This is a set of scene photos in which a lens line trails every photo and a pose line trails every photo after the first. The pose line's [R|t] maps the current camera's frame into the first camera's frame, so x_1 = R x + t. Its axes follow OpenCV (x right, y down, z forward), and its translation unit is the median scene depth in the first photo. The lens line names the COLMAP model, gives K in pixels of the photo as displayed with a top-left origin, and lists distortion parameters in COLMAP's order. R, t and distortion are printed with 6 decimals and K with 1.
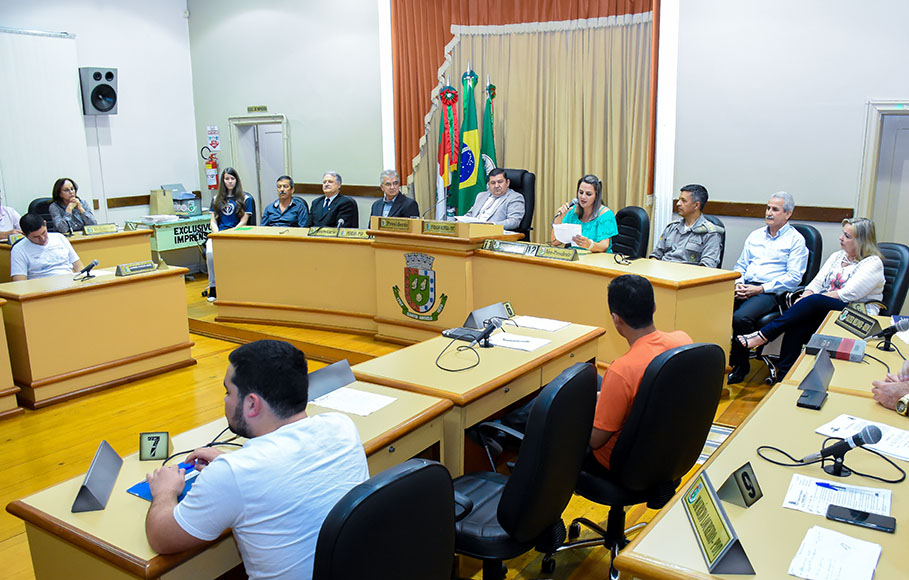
lens RADIAL K [[782.5, 0, 456.4], [0, 782.5, 291.3], [0, 0, 1]] dist [-0.016204, 0.018115]
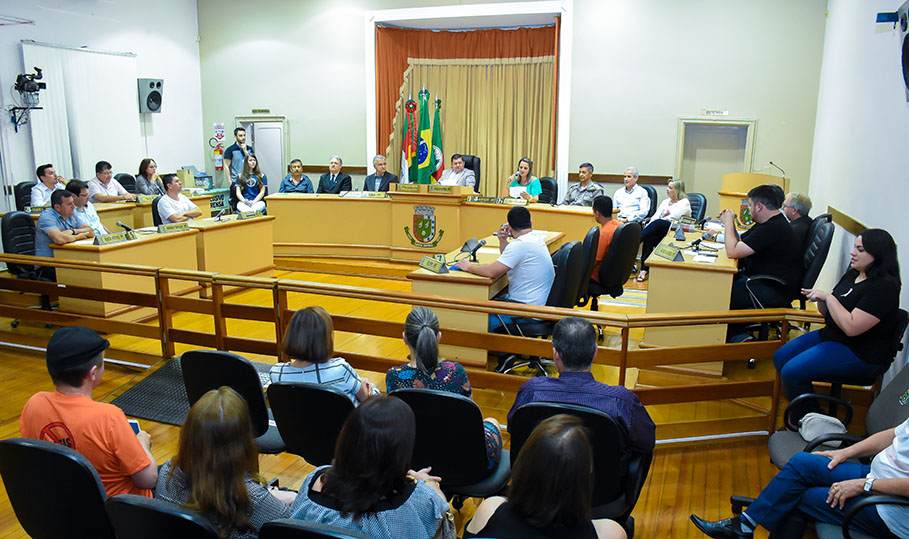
lens RADIAL K [[687.6, 0, 454.3], [0, 687.6, 271.0], [0, 0, 1]] dist [0.012998, -0.005121]
pose [[0.976799, -0.028257, 0.212284, -0.226051], [0.028018, 0.999599, 0.004138, 0.064248], [-0.212315, 0.001906, 0.977199, -0.314130]]
